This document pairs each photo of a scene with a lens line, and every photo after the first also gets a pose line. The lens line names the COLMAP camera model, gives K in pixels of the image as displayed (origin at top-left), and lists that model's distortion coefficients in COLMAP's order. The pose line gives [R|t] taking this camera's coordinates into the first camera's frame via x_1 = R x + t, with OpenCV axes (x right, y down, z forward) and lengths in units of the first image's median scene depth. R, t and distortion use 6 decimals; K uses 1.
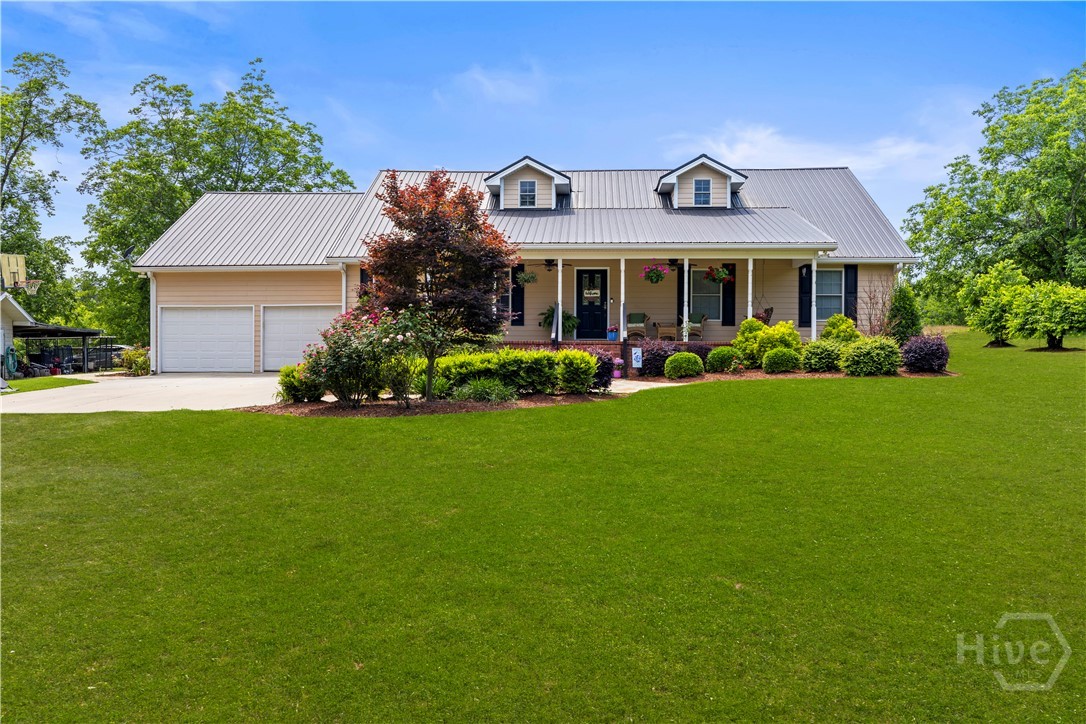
lens RADIAL K [[1056.1, 0, 543.0], [0, 1056.1, 362.0], [0, 0, 1]] dist [0.000392, 0.005150]
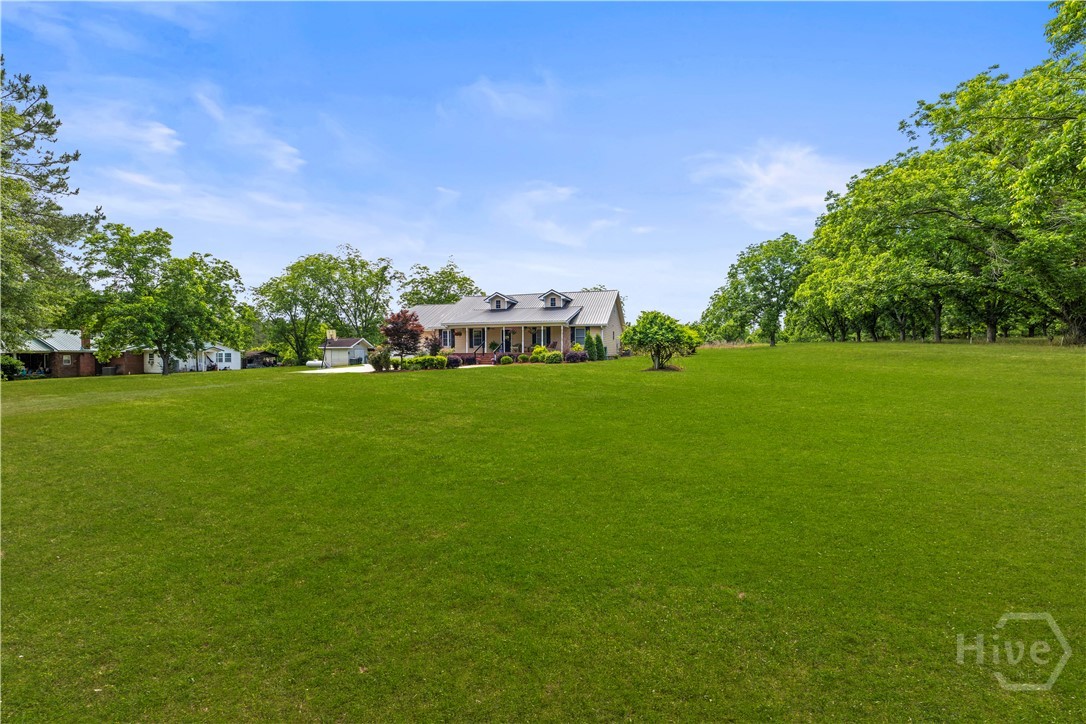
lens RADIAL K [[455.2, 0, 544.4], [0, 455.2, 360.0], [0, 0, 1]] dist [-0.000706, 0.000060]
pose [[0.972016, -0.001715, -0.234910, 0.468841], [0.001913, 0.999998, 0.000616, 0.001041], [0.234908, -0.001048, 0.972017, -0.272611]]
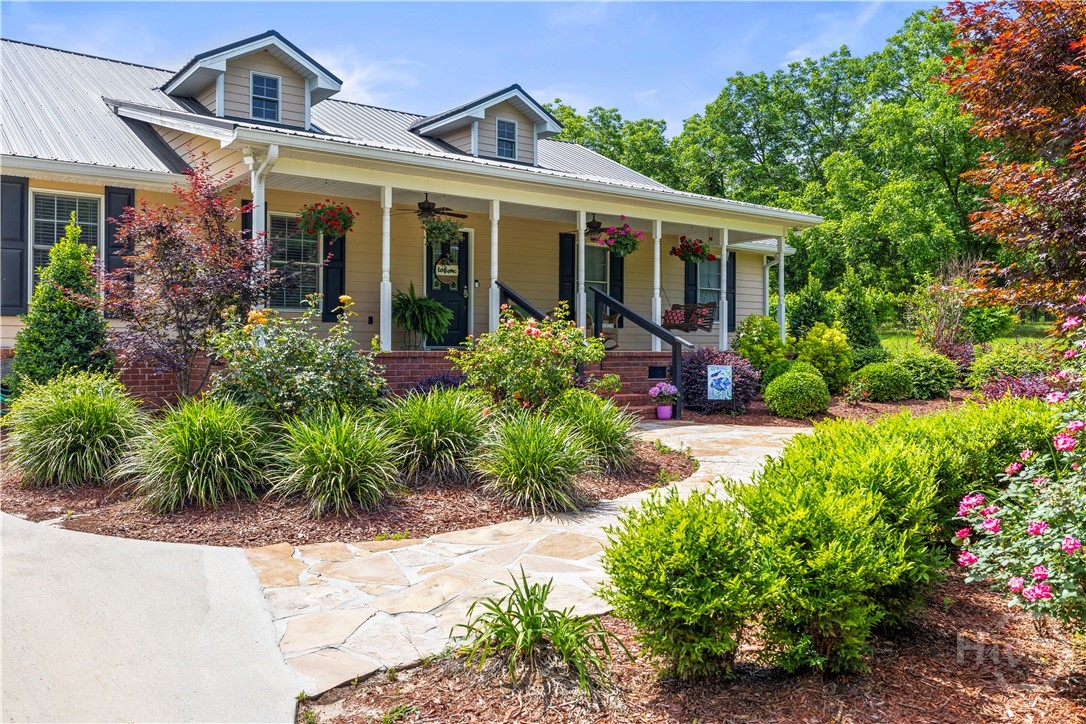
lens RADIAL K [[879.2, 0, 543.0], [0, 879.2, 362.0], [0, 0, 1]] dist [0.001403, -0.000996]
pose [[0.760935, -0.011425, 0.648727, -0.238393], [0.008983, 0.999935, 0.007074, -0.015841], [-0.648766, 0.000444, 0.760988, 0.583516]]
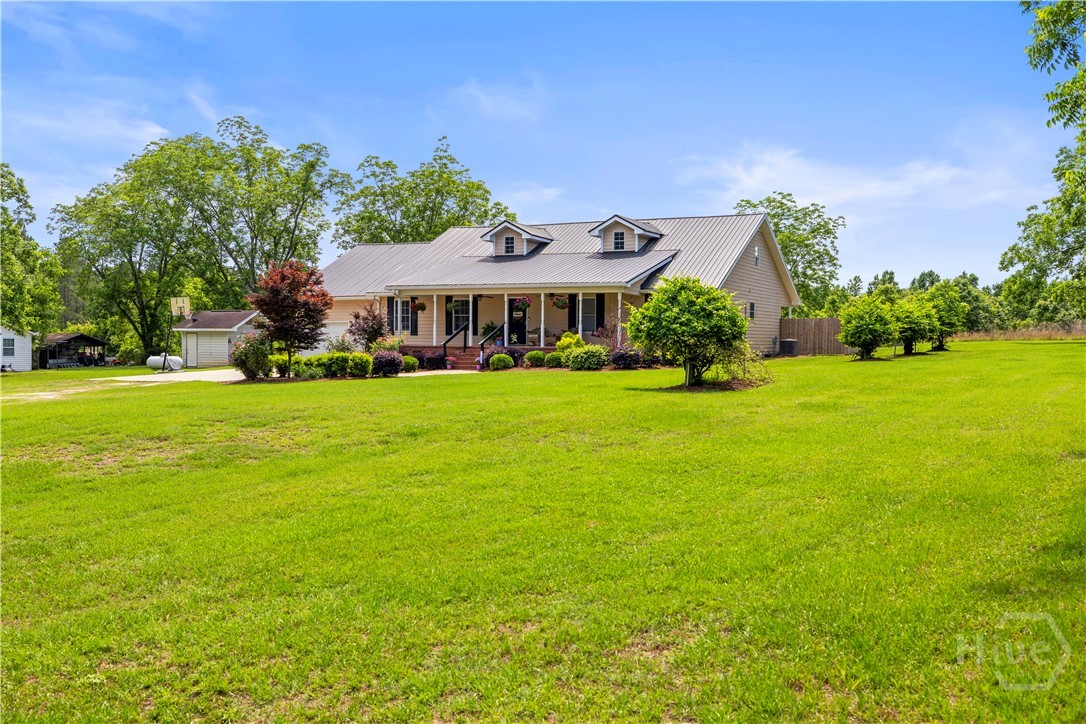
lens RADIAL K [[1056.1, 0, 543.0], [0, 1056.1, 362.0], [0, 0, 1]] dist [0.000392, 0.005150]
pose [[0.922079, 0.013323, -0.386773, 0.666205], [-0.011576, 0.999910, 0.006846, -0.007309], [0.386829, -0.001835, 0.922150, -0.380938]]
